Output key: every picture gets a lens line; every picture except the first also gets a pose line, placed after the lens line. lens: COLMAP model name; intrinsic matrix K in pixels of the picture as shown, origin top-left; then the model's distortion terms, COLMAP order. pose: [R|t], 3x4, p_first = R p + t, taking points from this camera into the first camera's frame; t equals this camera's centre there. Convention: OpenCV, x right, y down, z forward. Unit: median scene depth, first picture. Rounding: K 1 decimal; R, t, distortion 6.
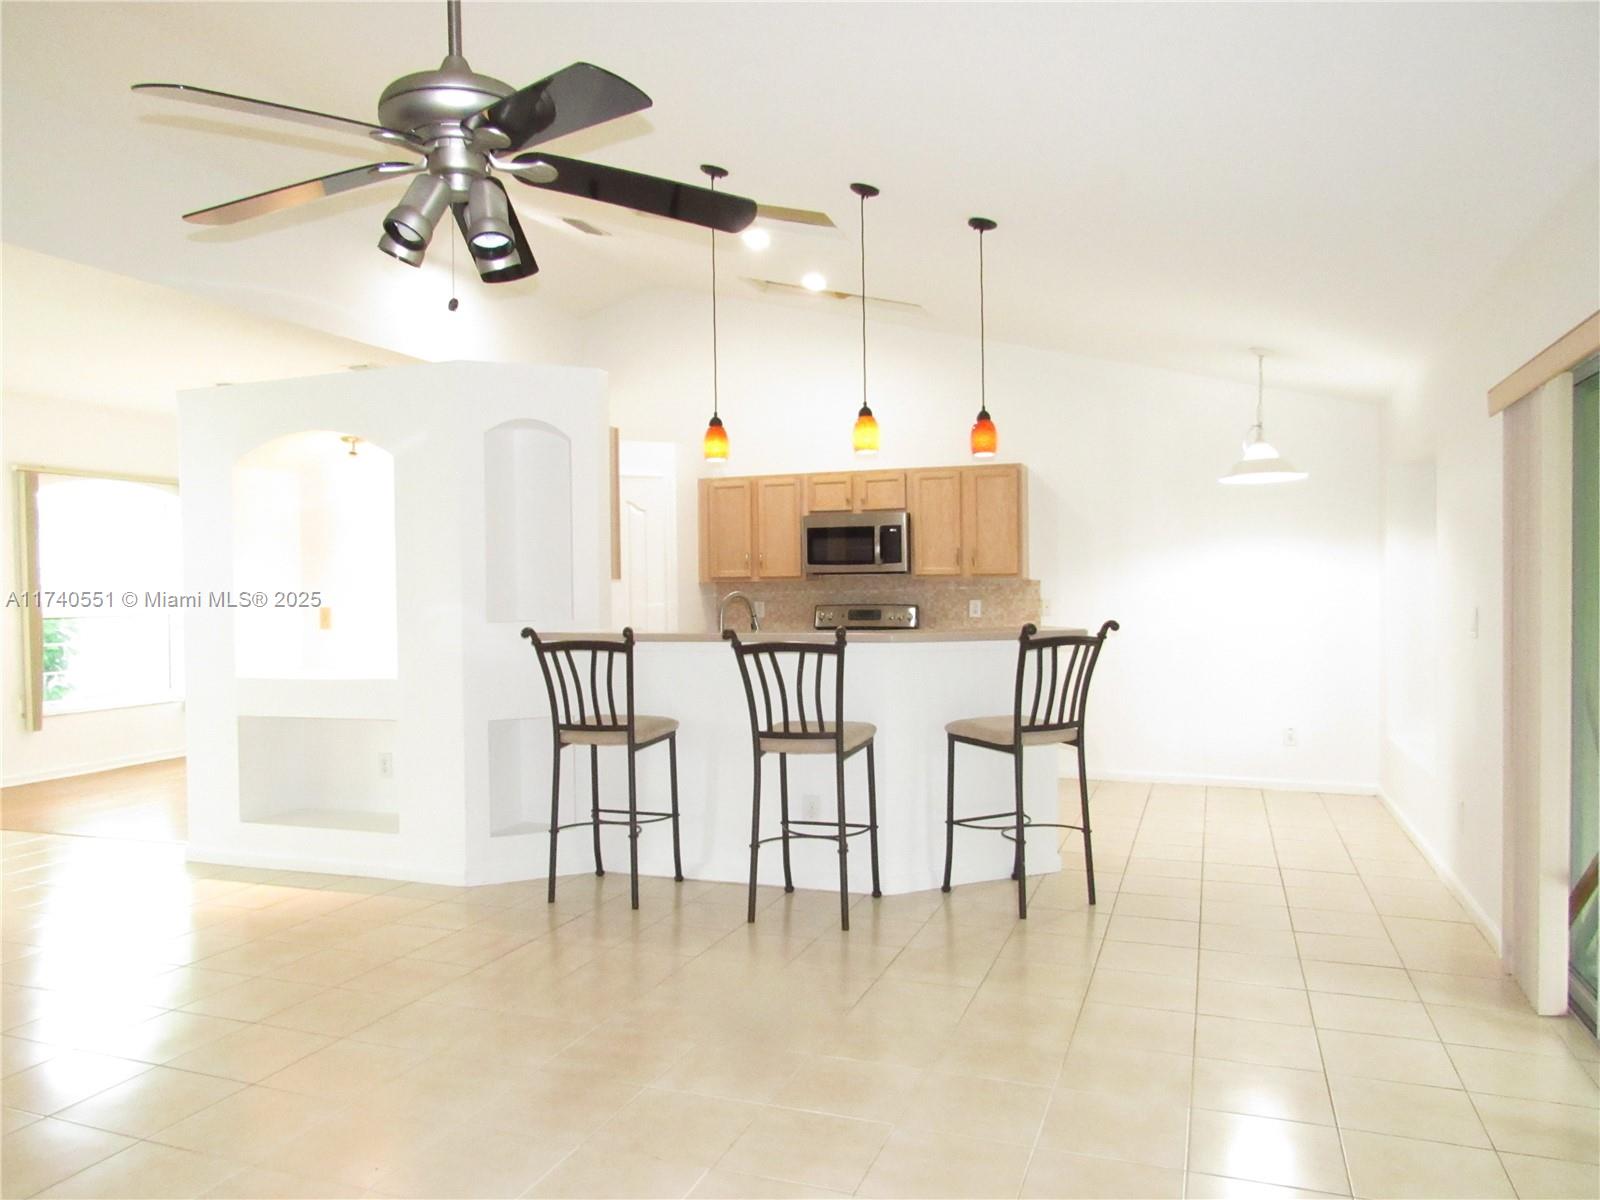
lens RADIAL K [[1145.3, 0, 801.3], [0, 1145.3, 596.3], [0, 0, 1]] dist [-0.014687, -0.003168]
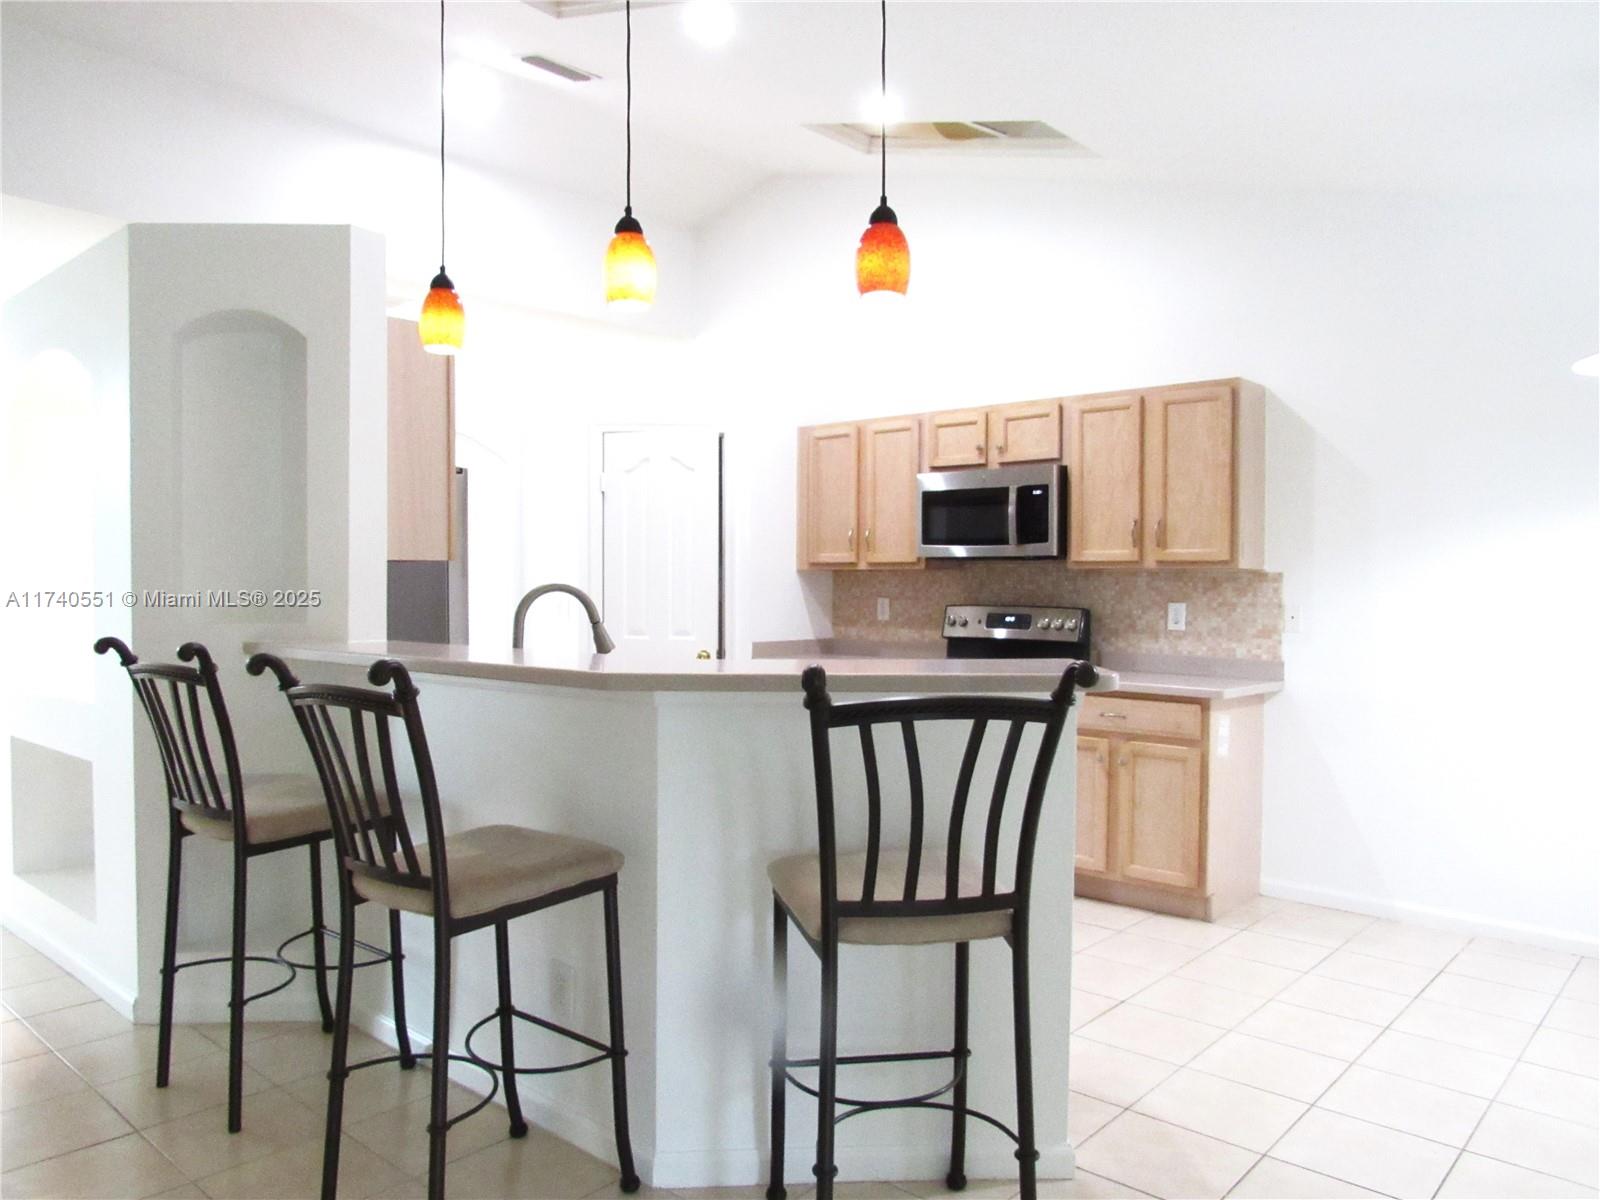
lens RADIAL K [[1145.3, 0, 810.7], [0, 1145.3, 604.2], [0, 0, 1]] dist [-0.014687, -0.003168]
pose [[0.931542, 0.022859, -0.362914, 0.301570], [-0.017876, 0.999694, 0.017083, -0.004992], [0.363193, -0.009426, 0.931666, 0.535601]]
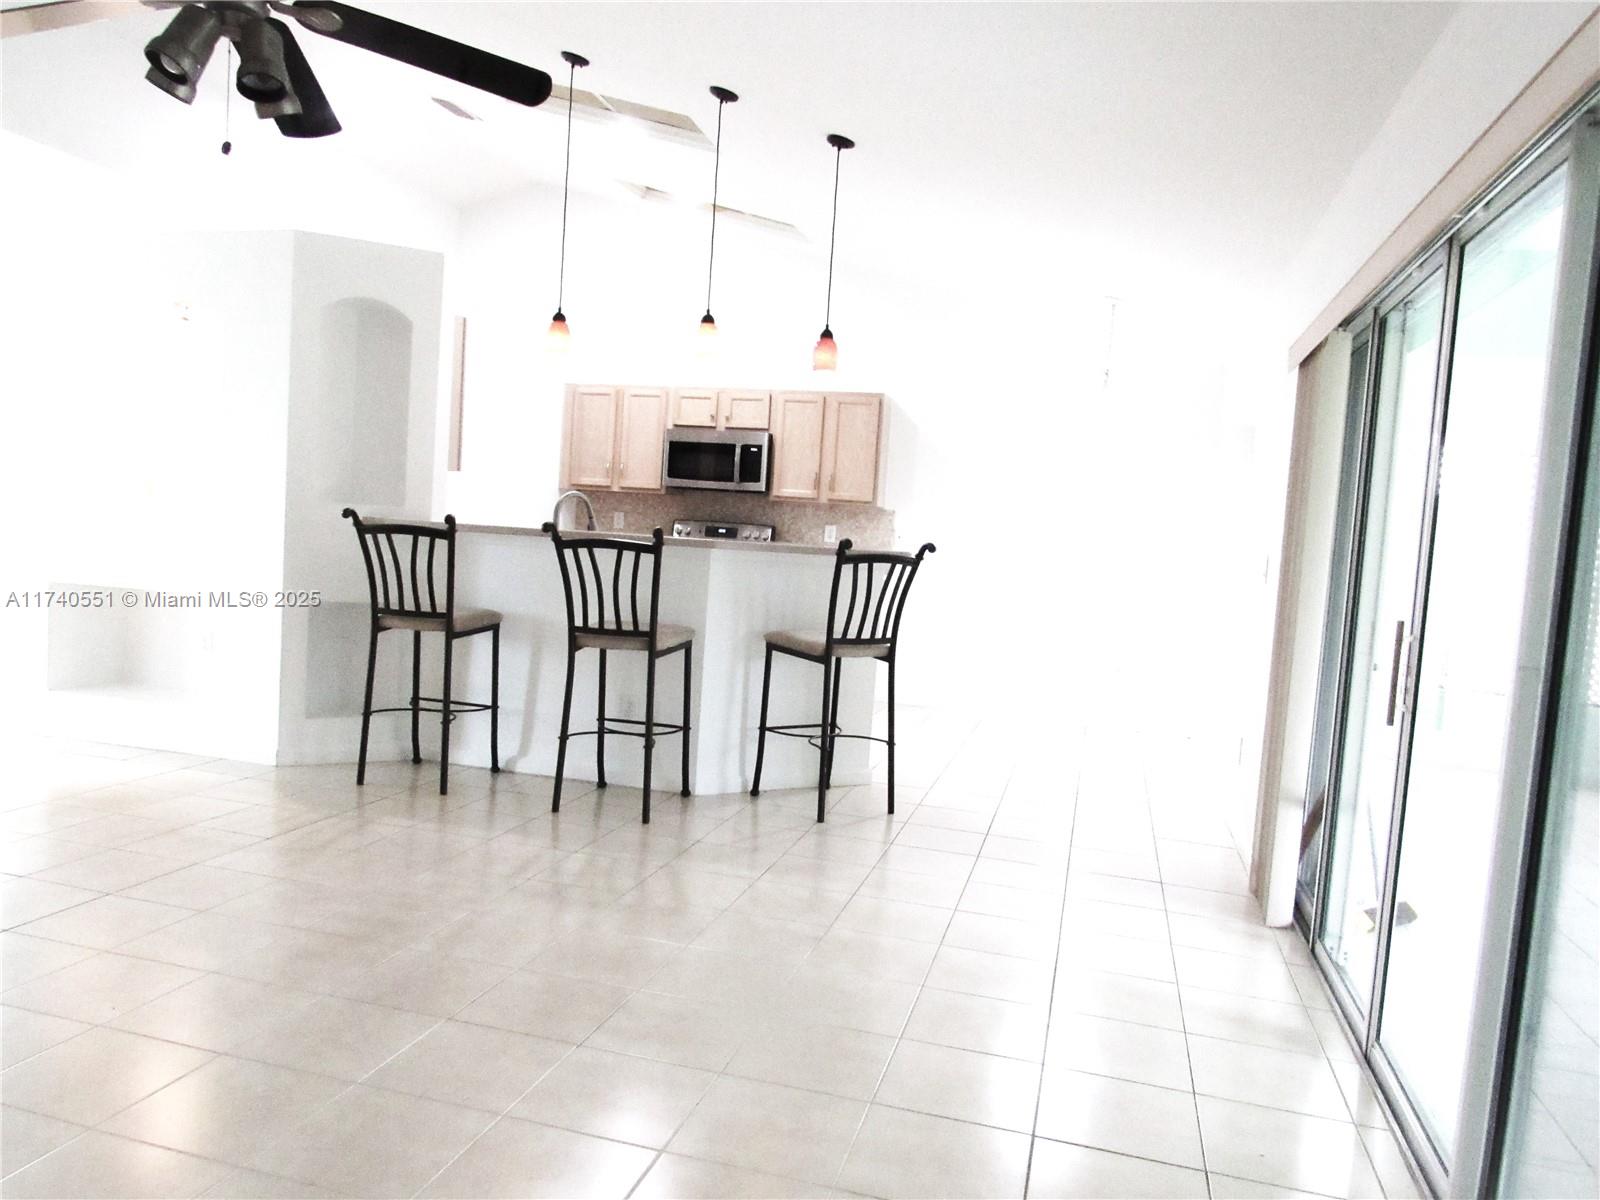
lens RADIAL K [[1145.3, 0, 802.7], [0, 1145.3, 595.3], [0, 0, 1]] dist [-0.014687, -0.003168]
pose [[0.993583, 0.068114, 0.090292, 0.061986], [-0.073131, 0.995888, 0.053468, 0.019747], [-0.086279, -0.059728, 0.994479, -0.018680]]
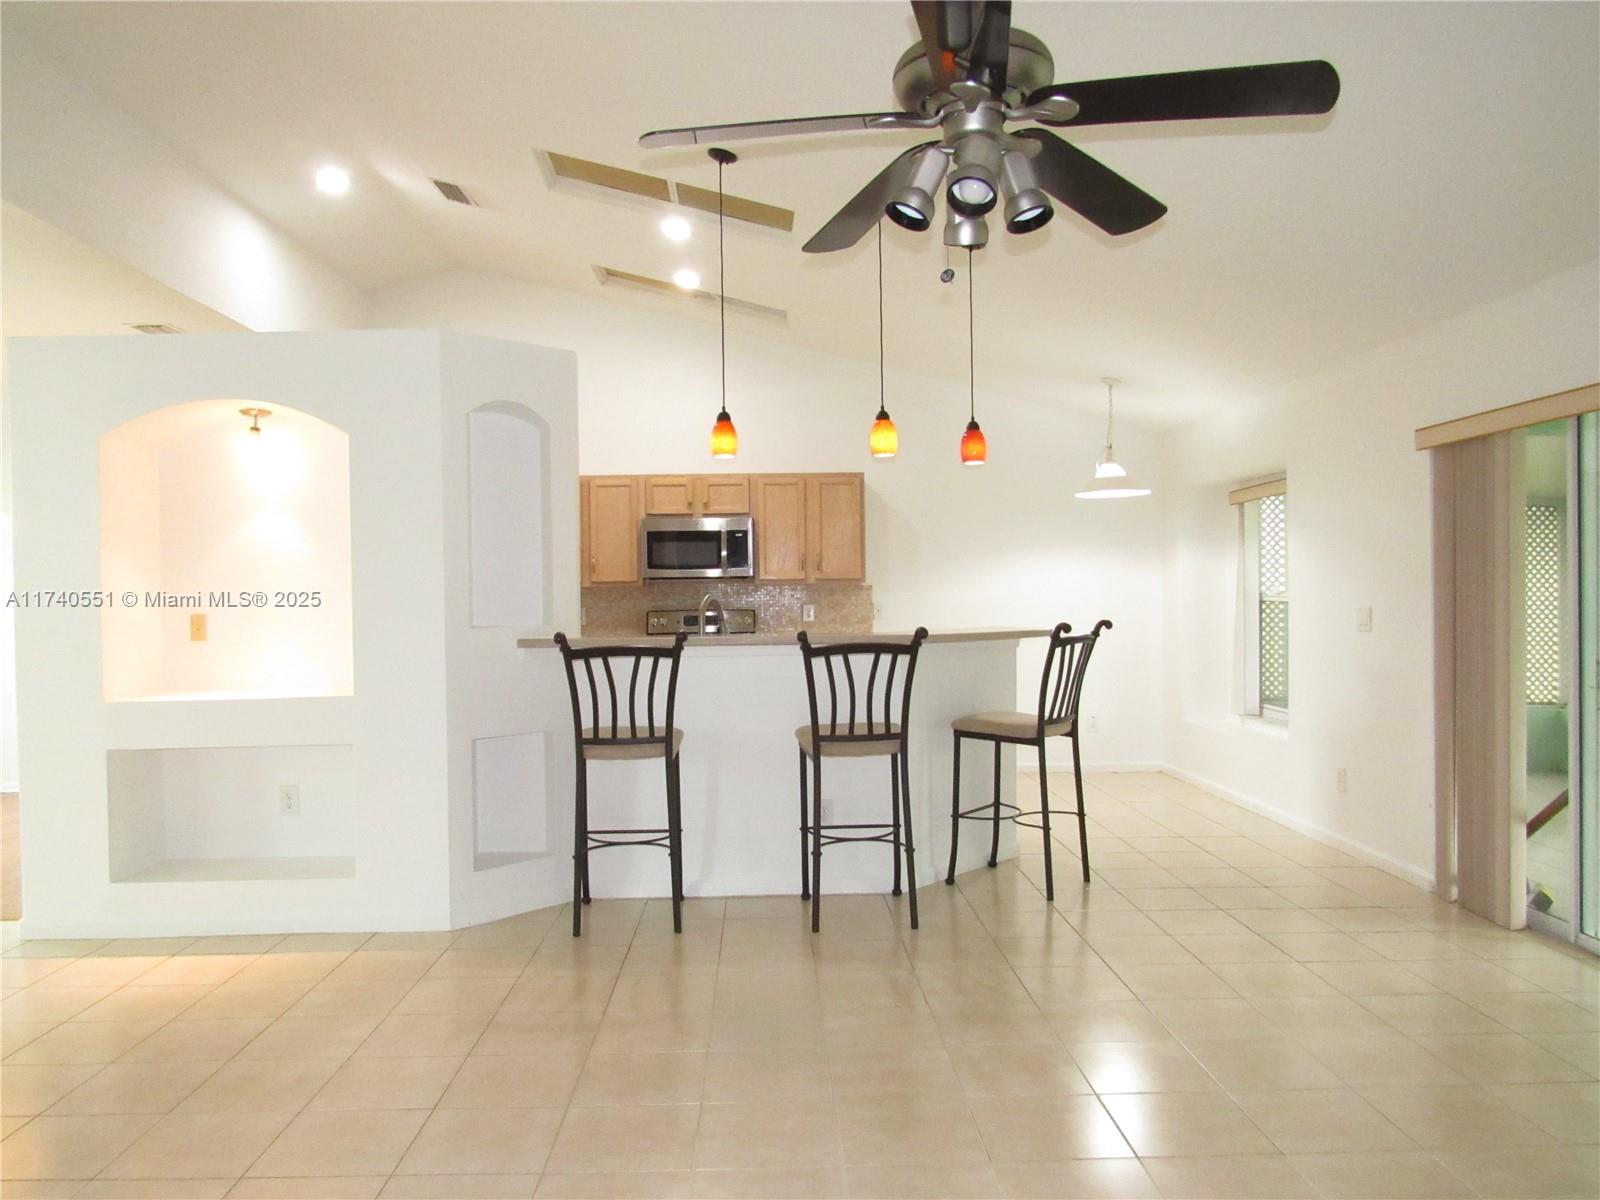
lens RADIAL K [[1145.3, 0, 793.4], [0, 1145.3, 593.7], [0, 0, 1]] dist [-0.014687, -0.003168]
pose [[0.929334, 0.000147, 0.369240, -0.373084], [0.004006, 0.999937, -0.010480, 0.006439], [-0.369219, 0.011218, 0.929275, 0.087358]]
